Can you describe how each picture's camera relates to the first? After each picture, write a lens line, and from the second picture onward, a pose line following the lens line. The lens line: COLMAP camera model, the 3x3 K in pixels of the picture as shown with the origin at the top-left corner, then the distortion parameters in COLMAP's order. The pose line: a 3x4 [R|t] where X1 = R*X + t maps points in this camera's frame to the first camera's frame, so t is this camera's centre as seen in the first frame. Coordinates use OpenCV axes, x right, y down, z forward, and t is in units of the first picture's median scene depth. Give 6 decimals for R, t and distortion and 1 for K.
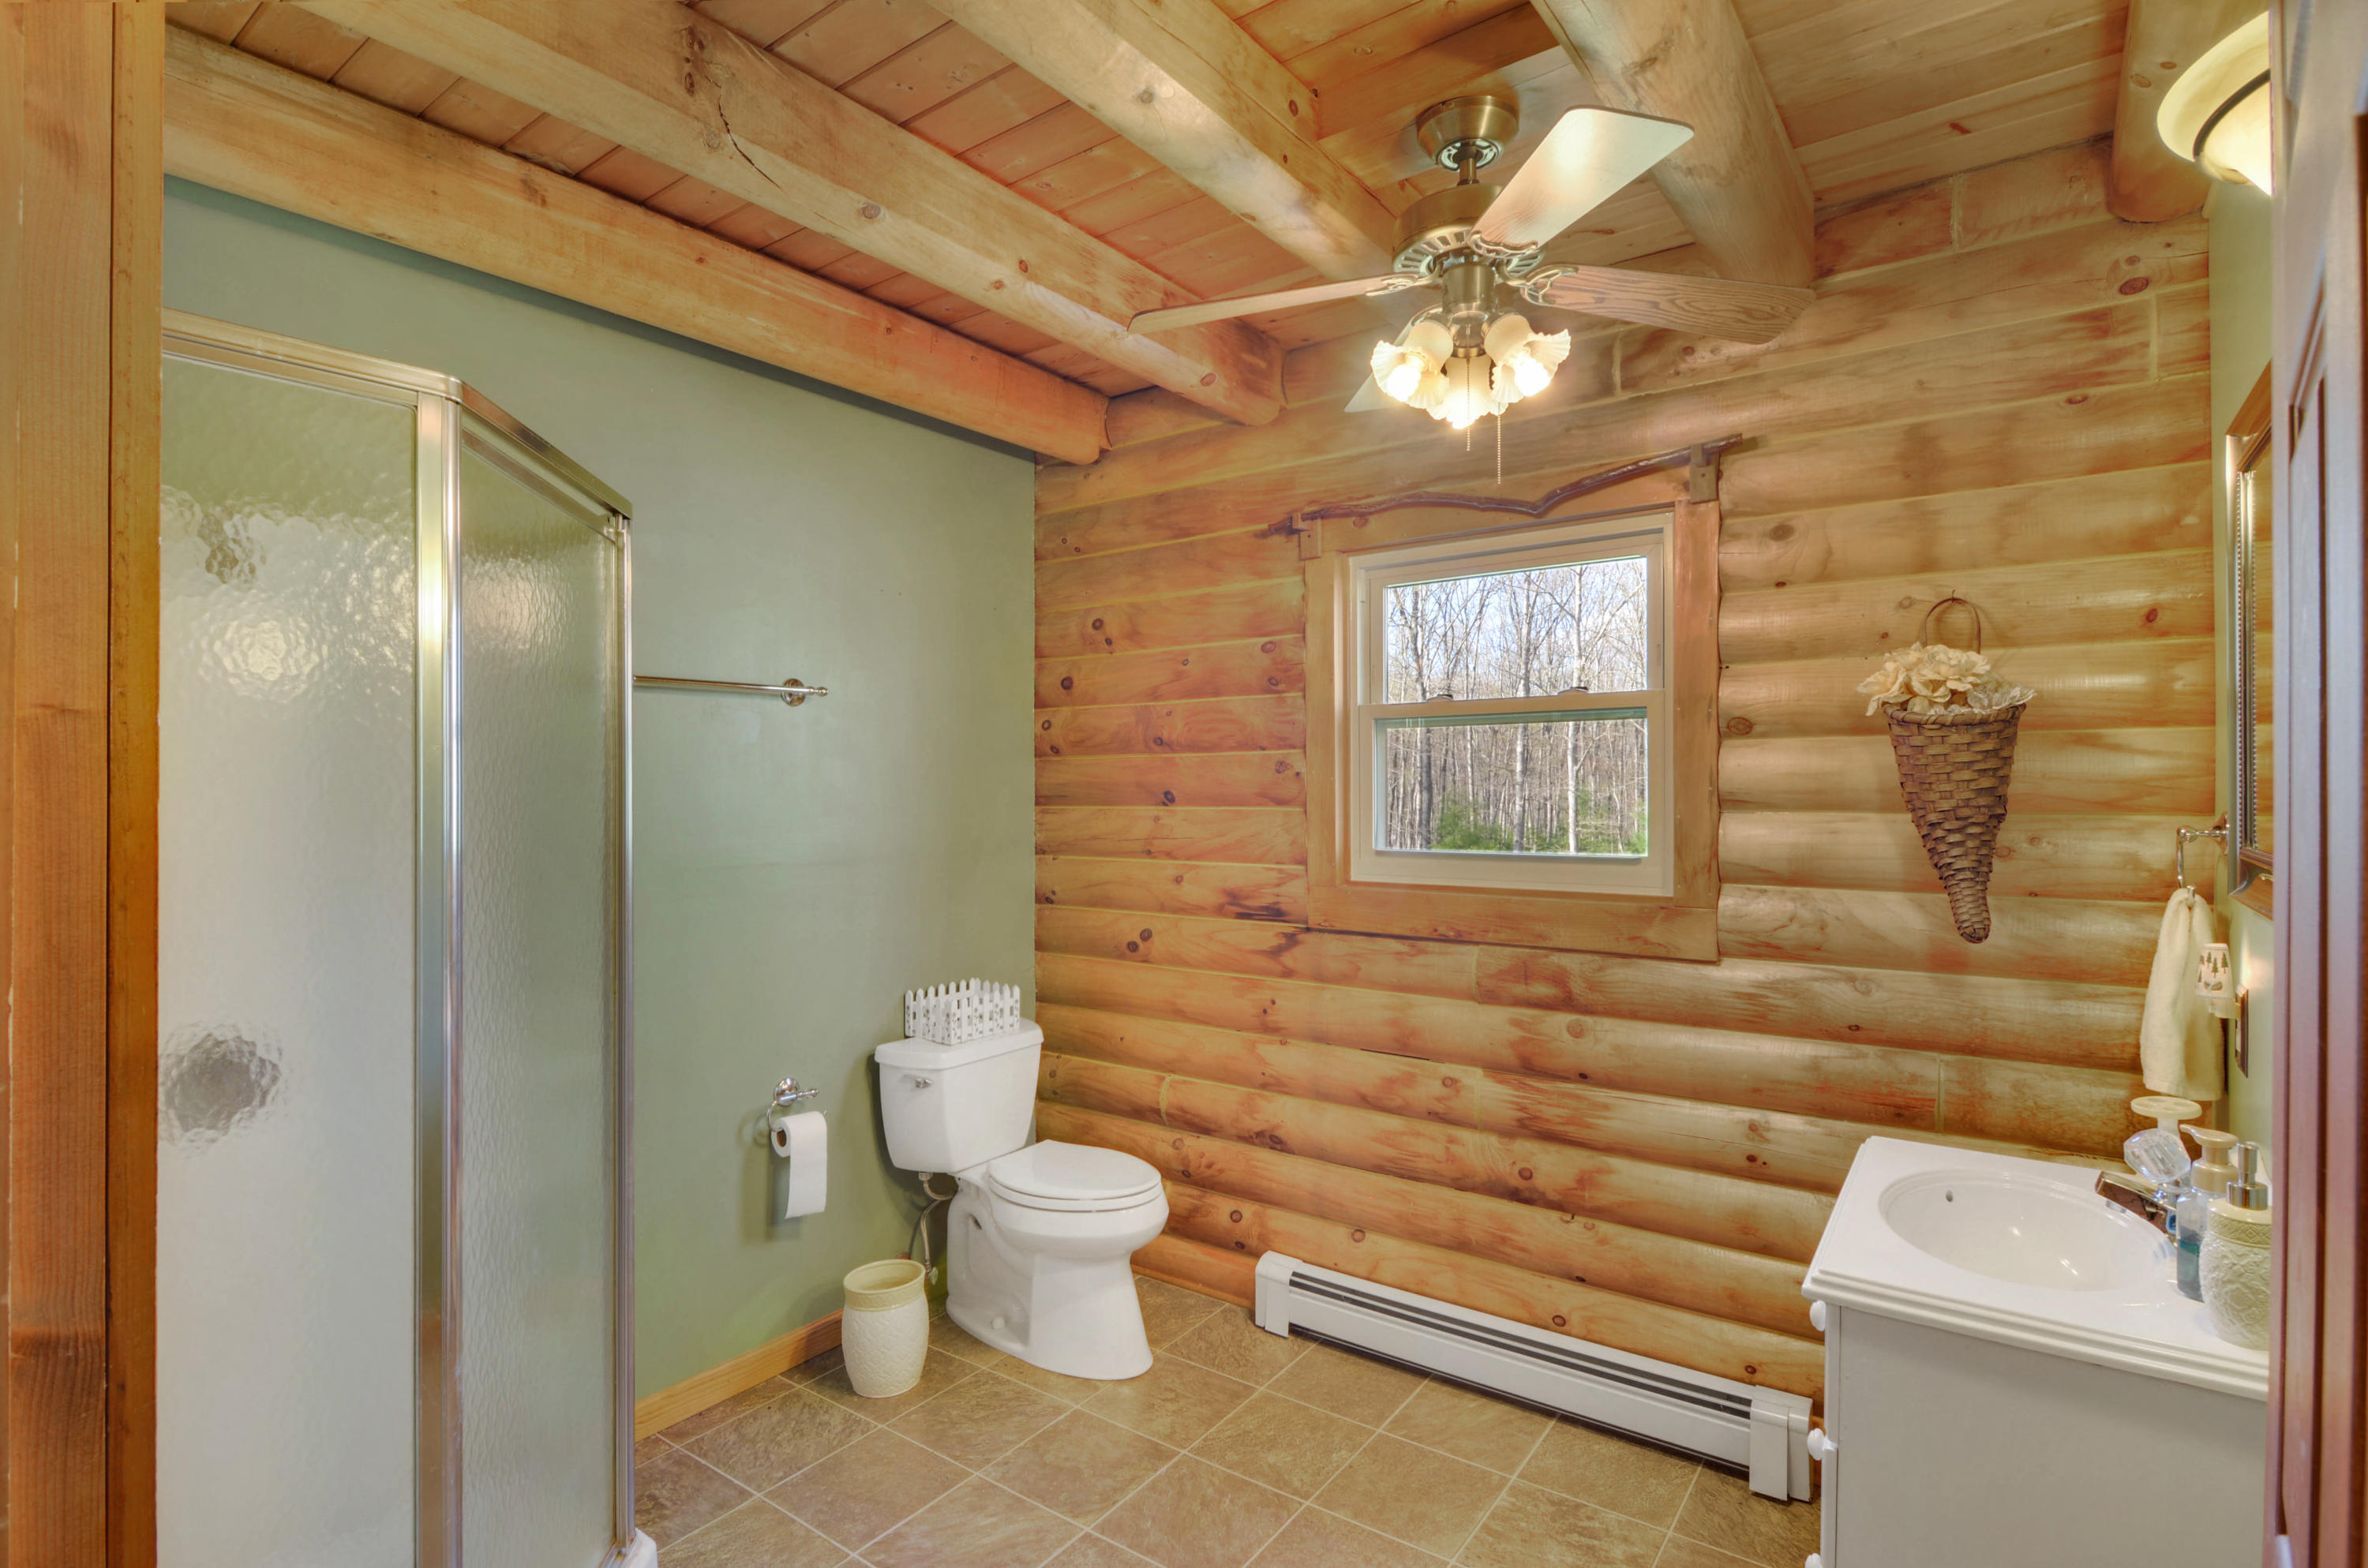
lens RADIAL K [[1145.4, 0, 1182.9], [0, 1145.4, 785.7], [0, 0, 1]] dist [-0.011090, -0.006343]
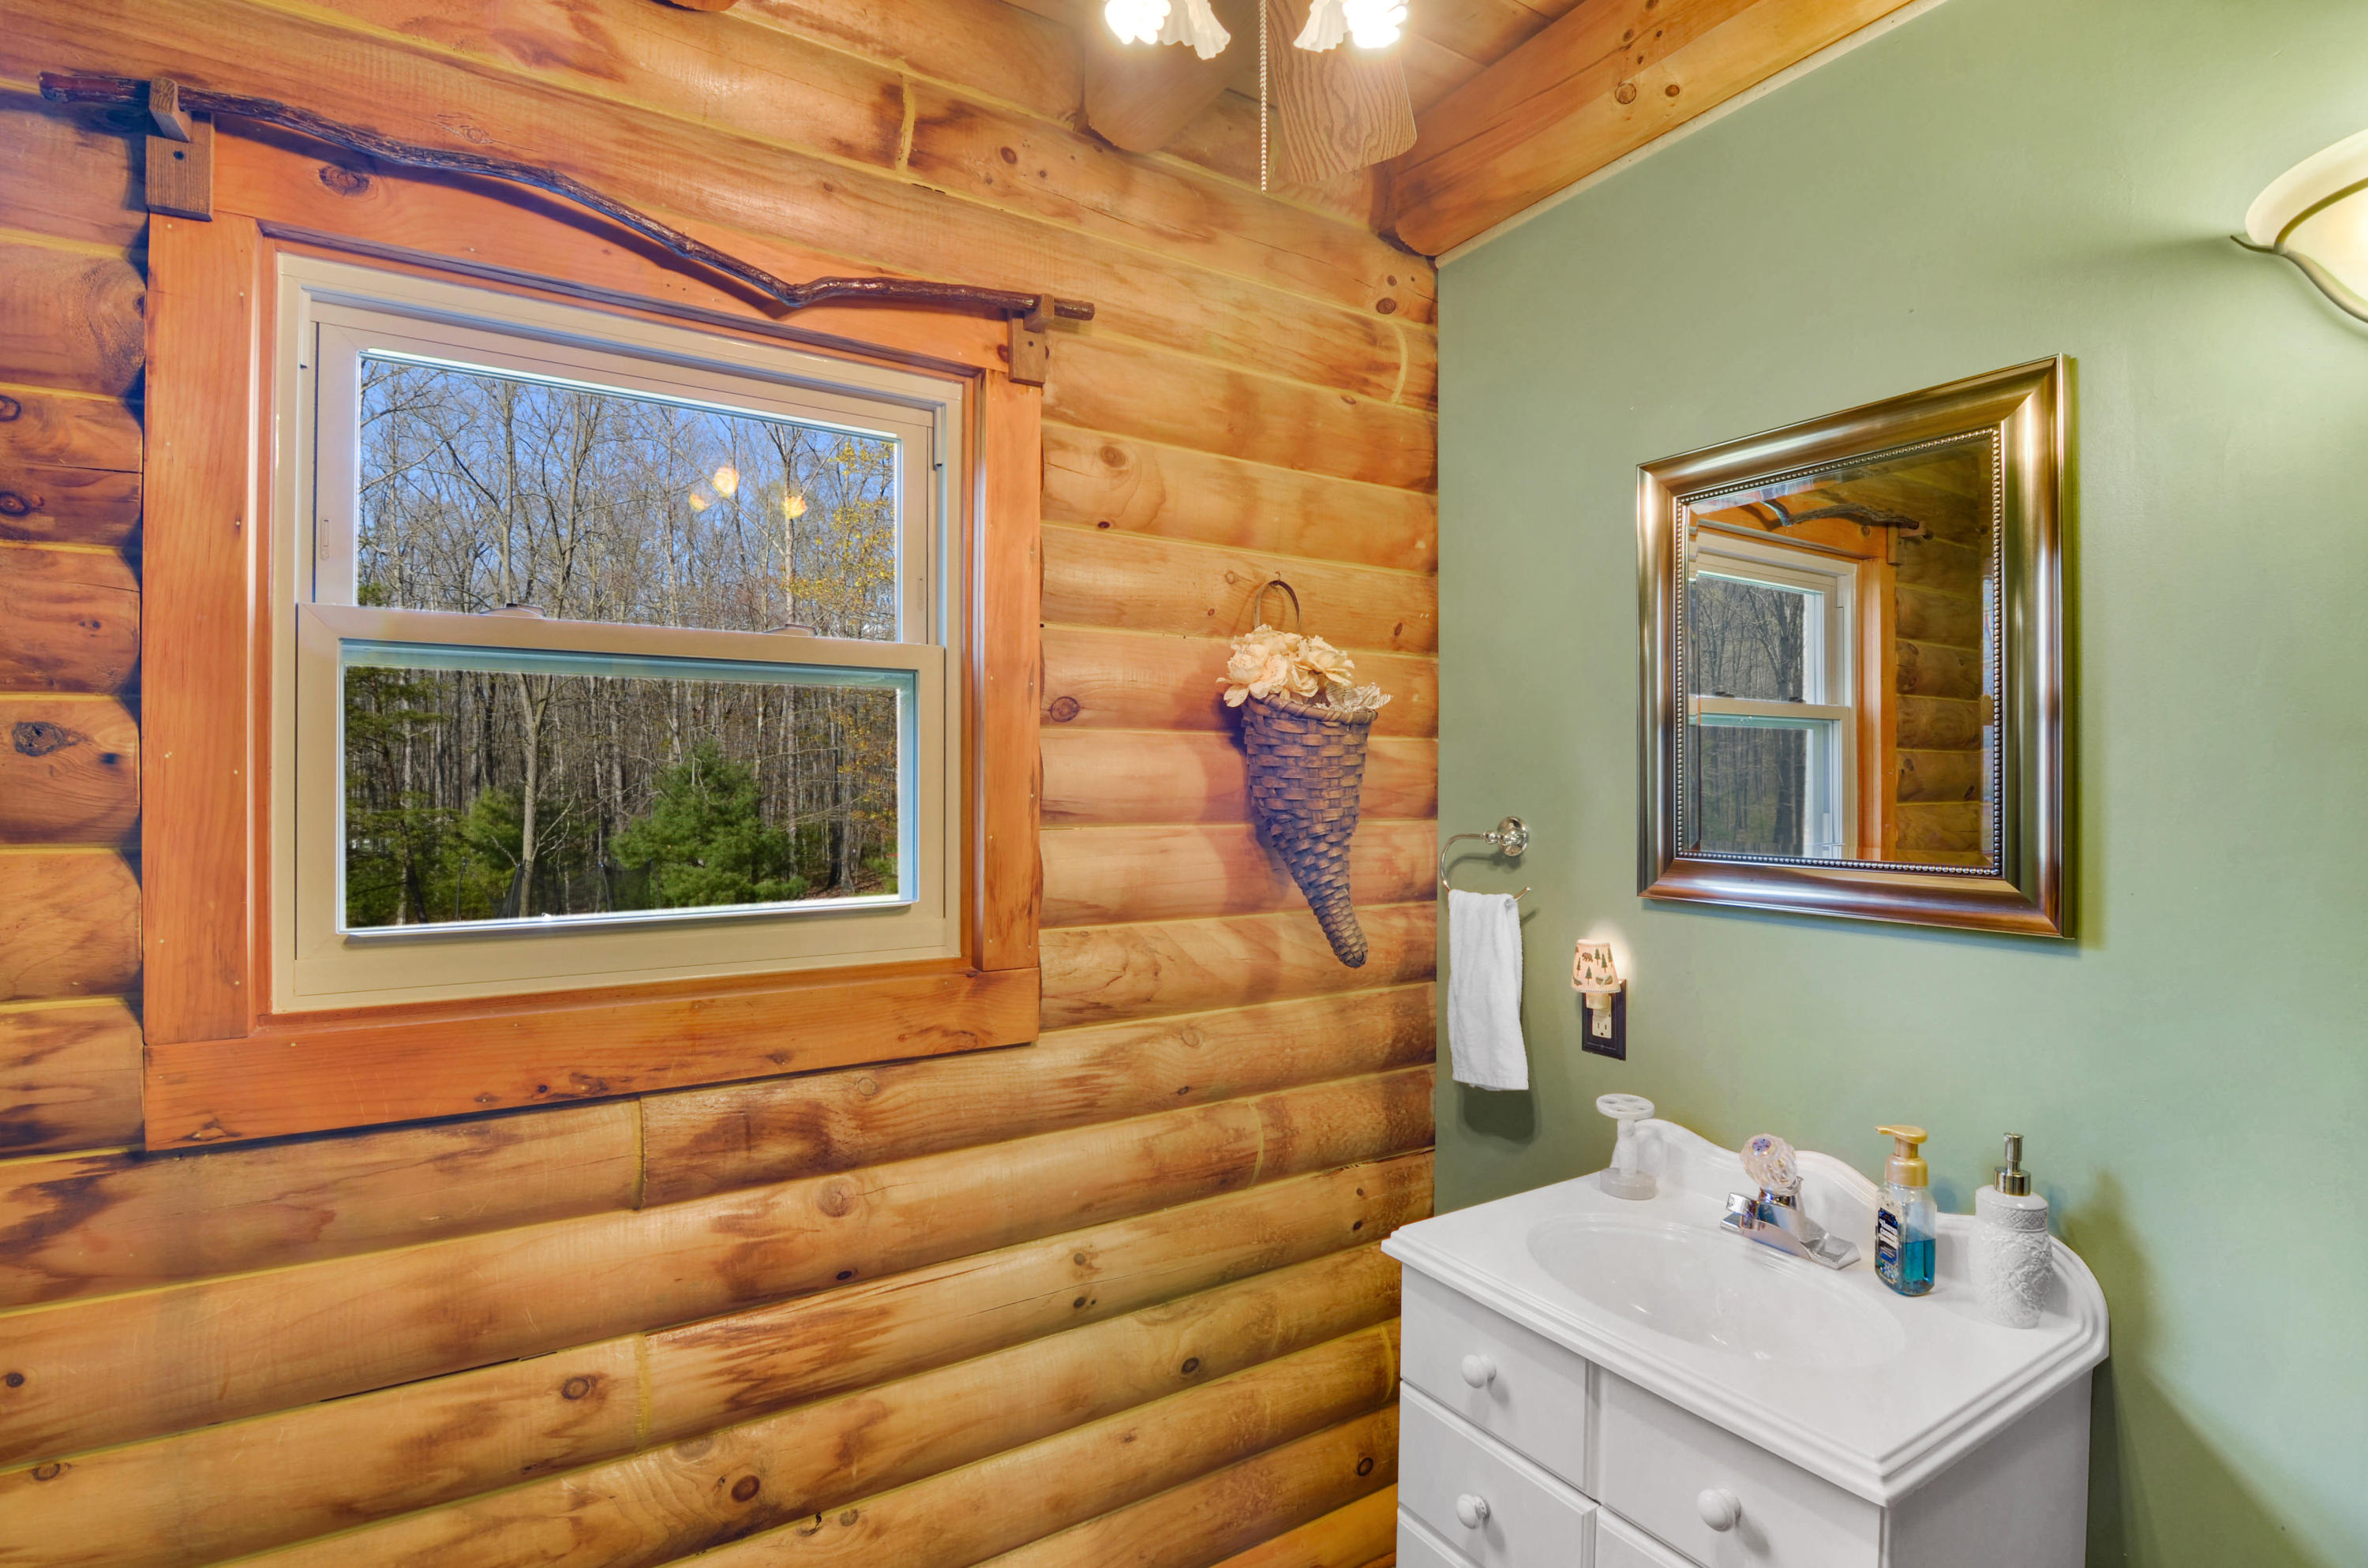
lens RADIAL K [[1145.4, 0, 1196.4], [0, 1145.4, 784.8], [0, 0, 1]] dist [-0.011090, -0.006343]
pose [[0.345137, 0.005551, 0.938536, -0.161340], [-0.003390, 0.999983, -0.004668, -0.001387], [-0.938546, -0.001571, 0.345150, 0.667806]]
